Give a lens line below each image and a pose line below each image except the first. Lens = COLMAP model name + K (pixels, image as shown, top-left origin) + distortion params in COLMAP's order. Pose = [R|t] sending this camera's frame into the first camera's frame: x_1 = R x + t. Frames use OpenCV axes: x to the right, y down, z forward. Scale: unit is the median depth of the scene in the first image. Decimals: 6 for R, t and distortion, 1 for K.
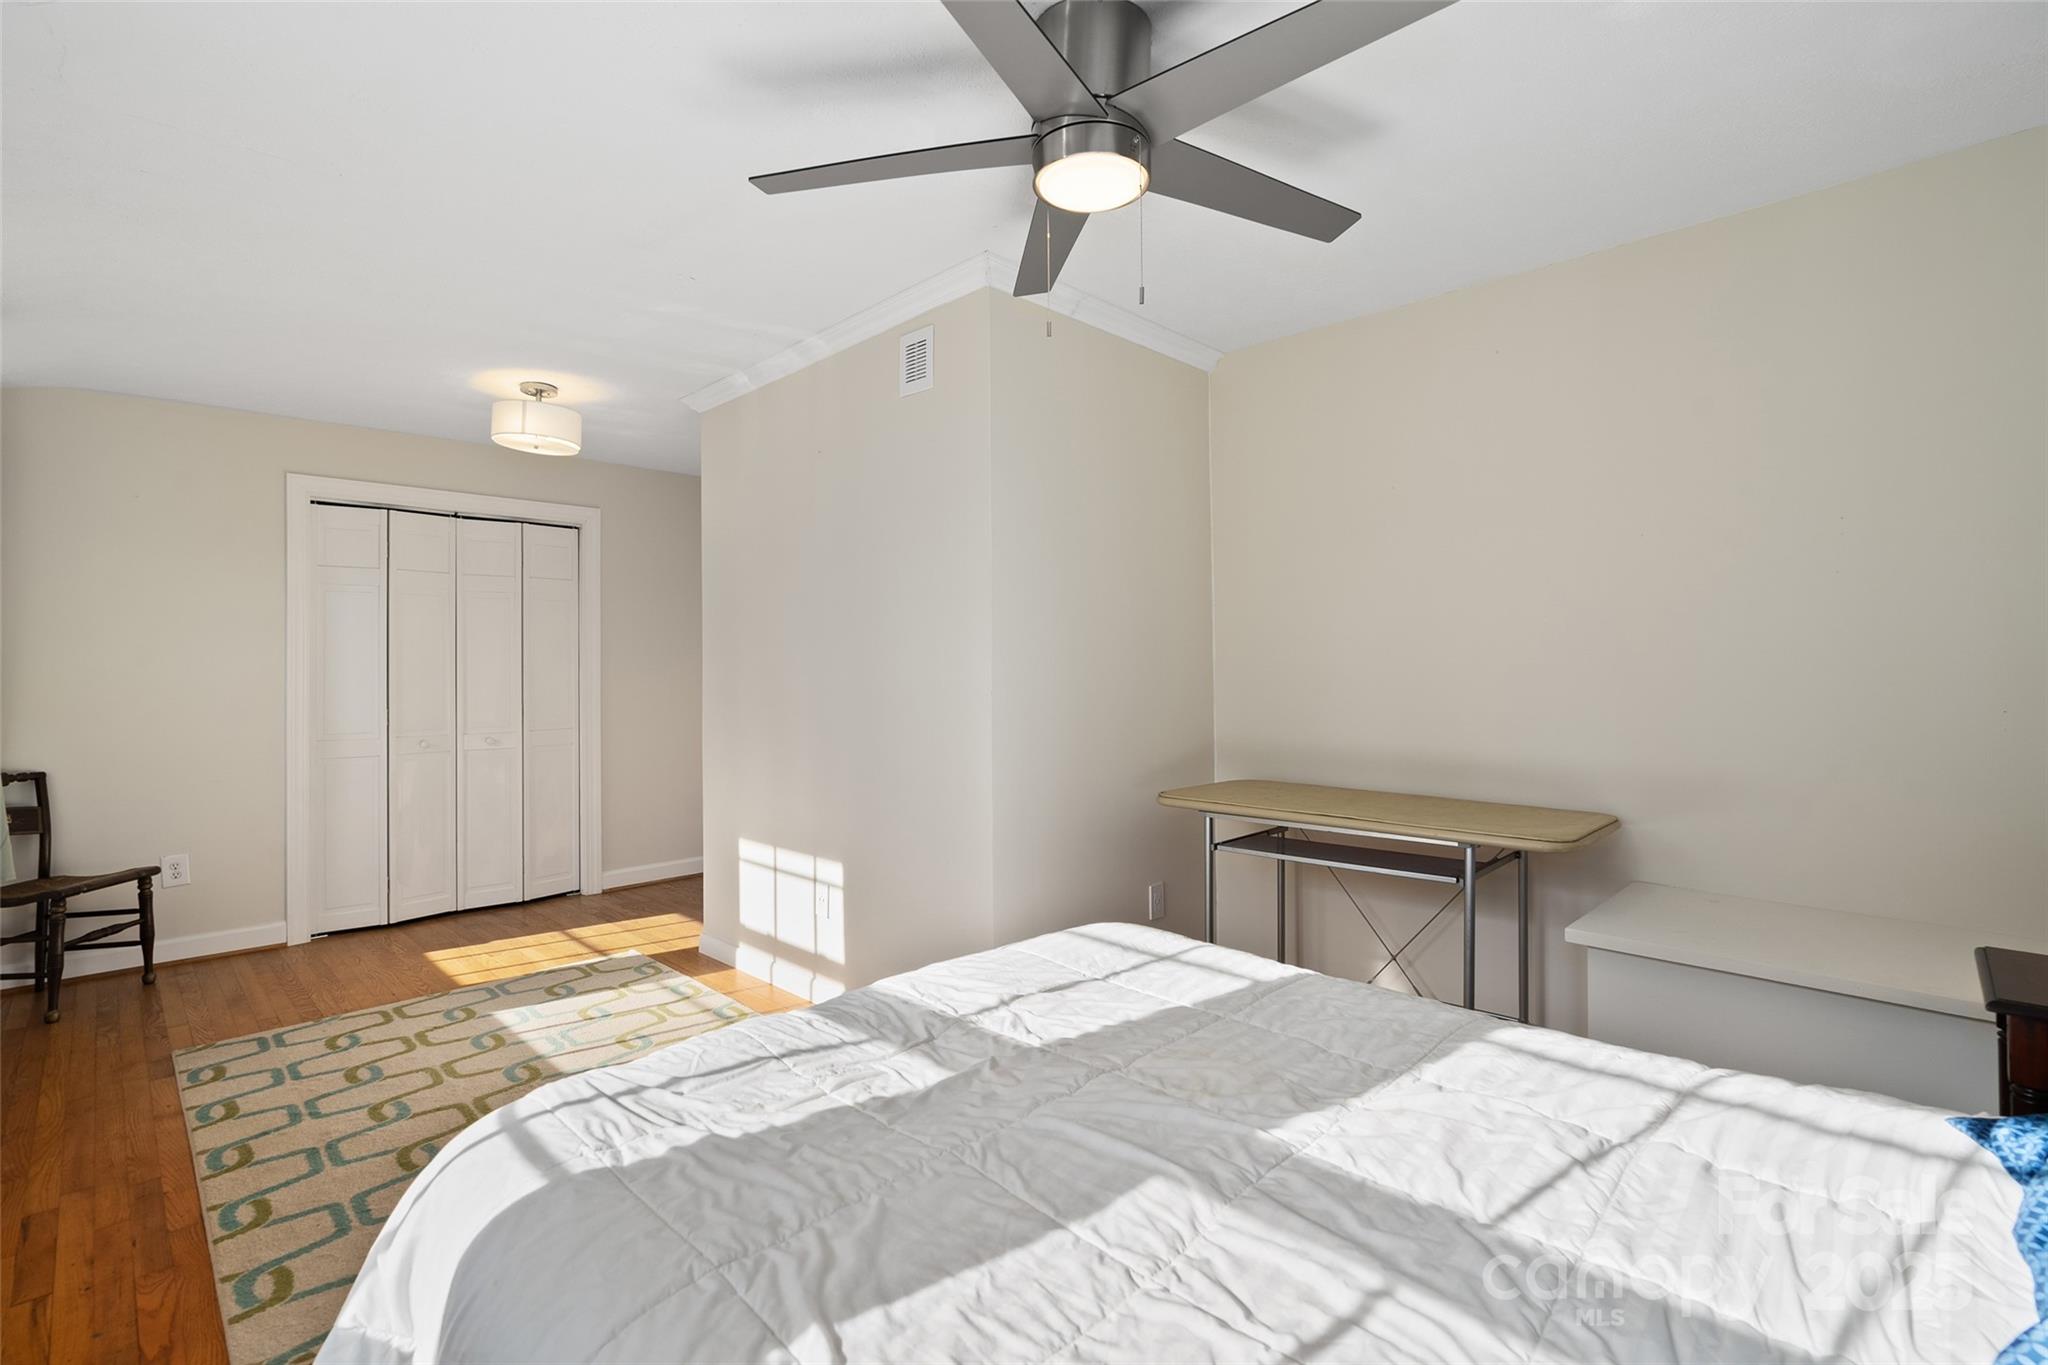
lens RADIAL K [[923.1, 0, 1027.6], [0, 923.1, 677.1], [0, 0, 1]] dist [-0.003039, -0.000184]
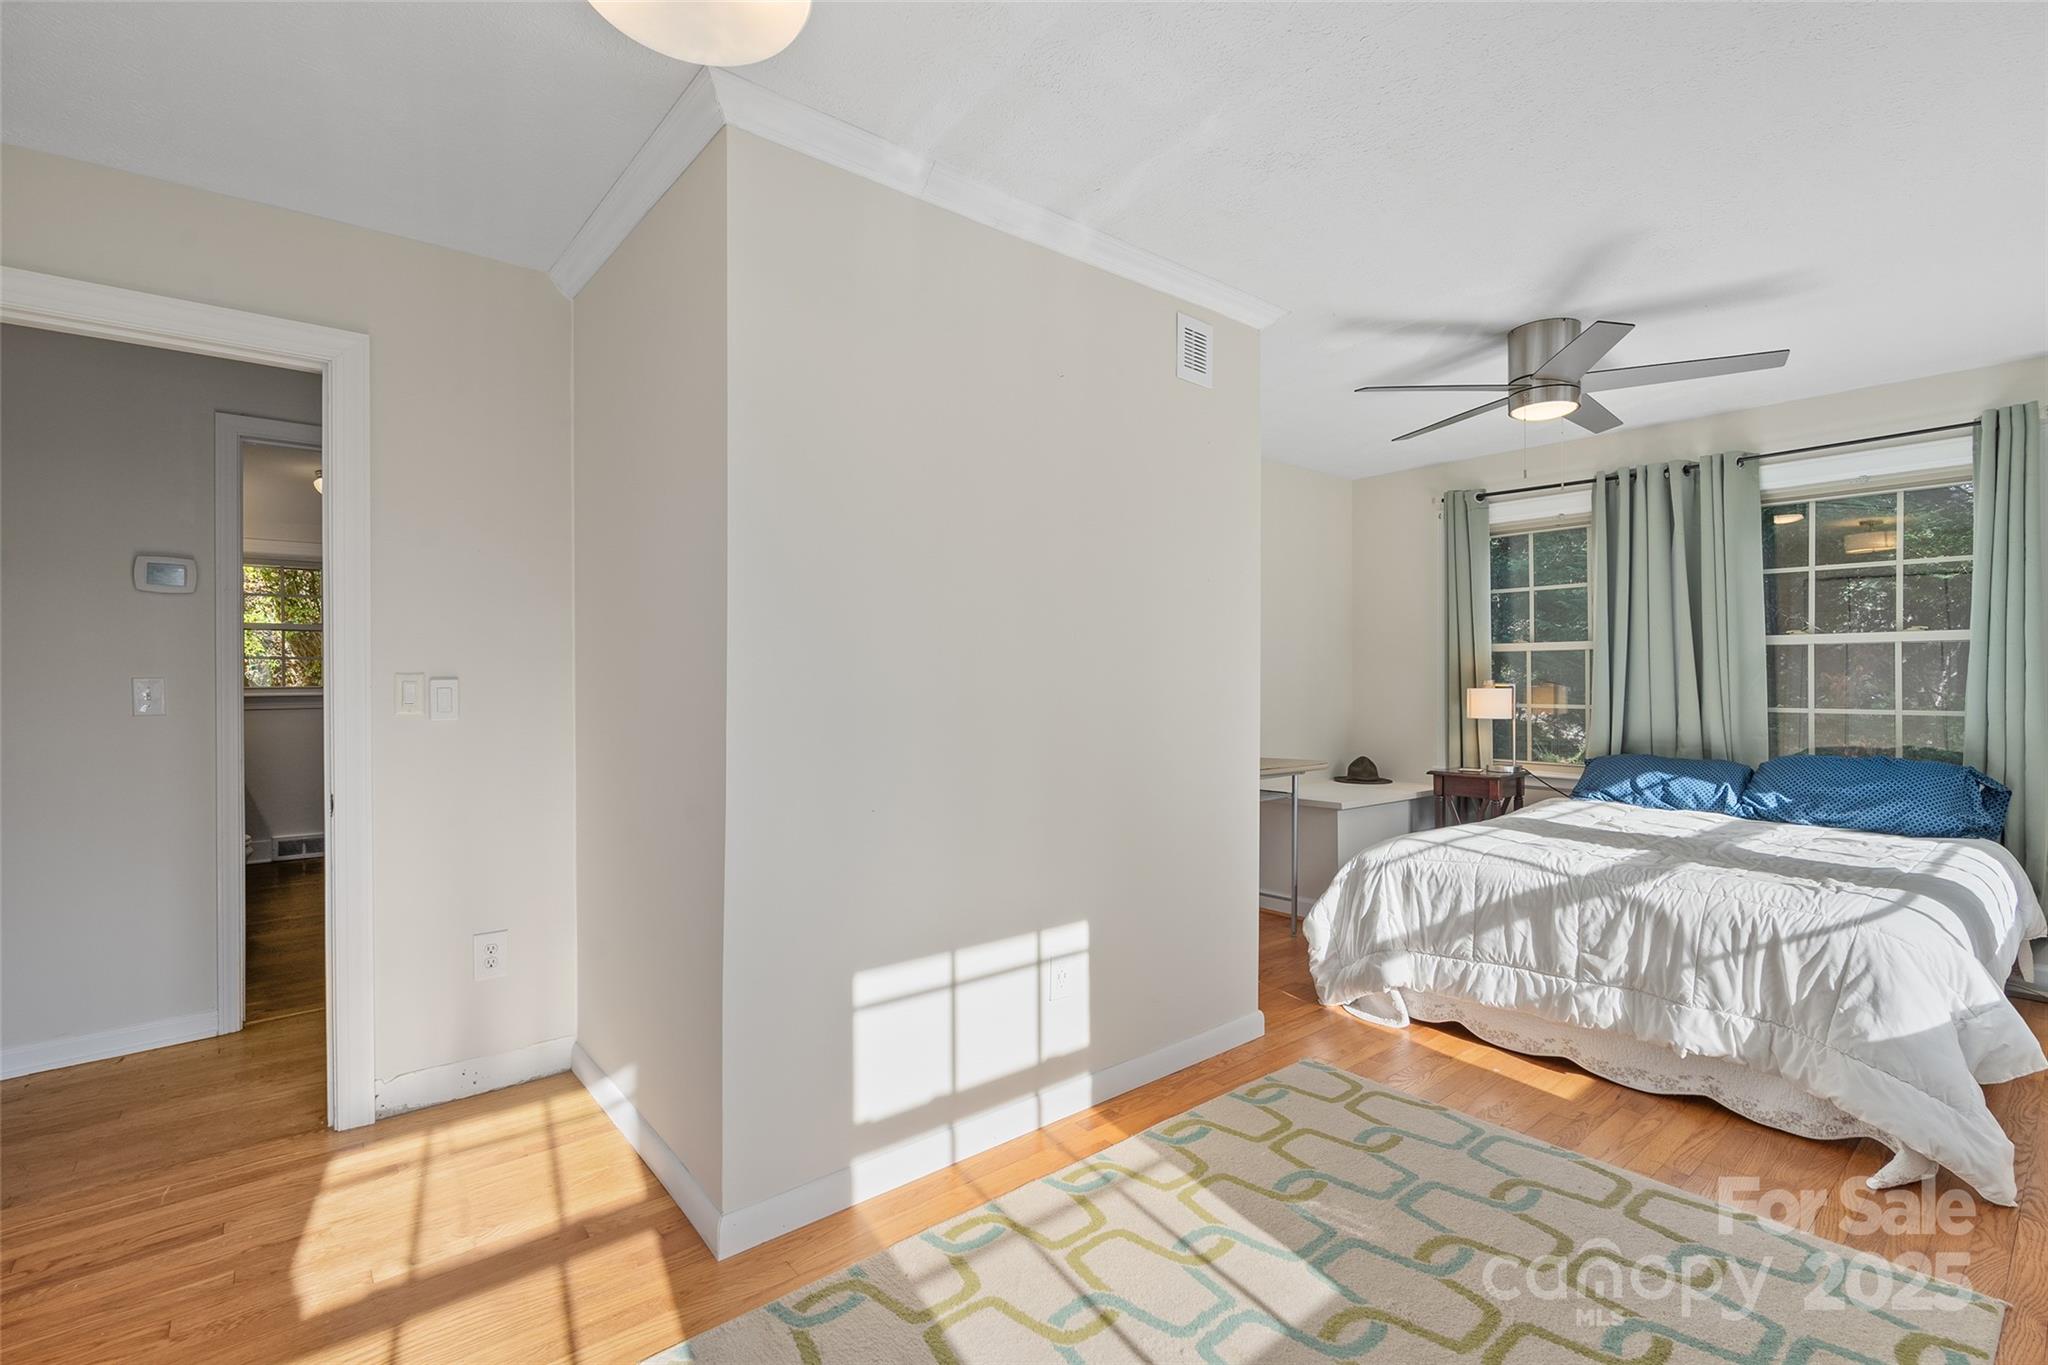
lens RADIAL K [[923.1, 0, 1027.6], [0, 923.1, 677.1], [0, 0, 1]] dist [-0.003039, -0.000184]
pose [[0.133072, -0.012769, 0.991024, -0.956527], [0.006821, 0.999905, 0.011967, -0.014986], [-0.991083, 0.005167, 0.133146, 0.914122]]
